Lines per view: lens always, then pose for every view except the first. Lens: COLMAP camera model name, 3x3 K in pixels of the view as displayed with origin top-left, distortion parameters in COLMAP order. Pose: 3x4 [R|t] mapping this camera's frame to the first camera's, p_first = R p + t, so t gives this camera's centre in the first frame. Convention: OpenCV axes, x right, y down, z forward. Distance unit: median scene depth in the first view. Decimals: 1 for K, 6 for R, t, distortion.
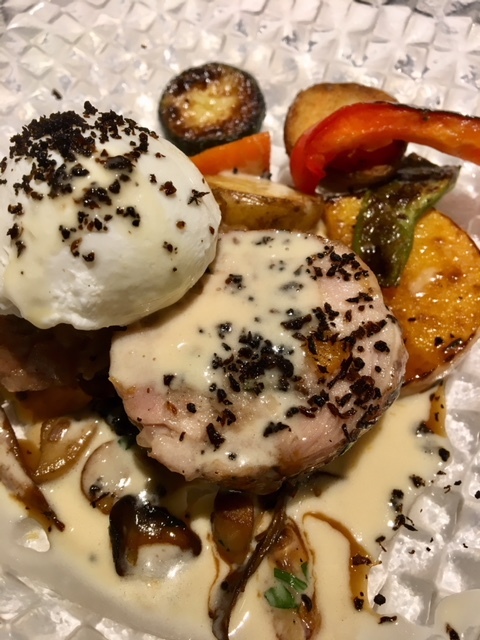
lens RADIAL K [[553.6, 0, 240.0], [0, 553.6, 320.0], [0, 0, 1]] dist [0.075248, -0.190810]
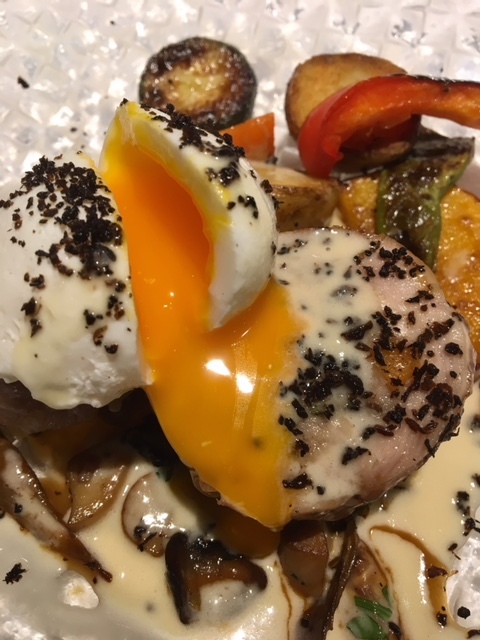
lens RADIAL K [[557.7, 0, 240.0], [0, 557.7, 320.0], [0, 0, 1]] dist [0.043082, -0.125478]
pose [[0.992220, -0.091718, 0.084183, -0.141333], [0.087361, 0.994709, 0.054064, -0.068997], [-0.088696, -0.046289, 0.994983, 0.097211]]
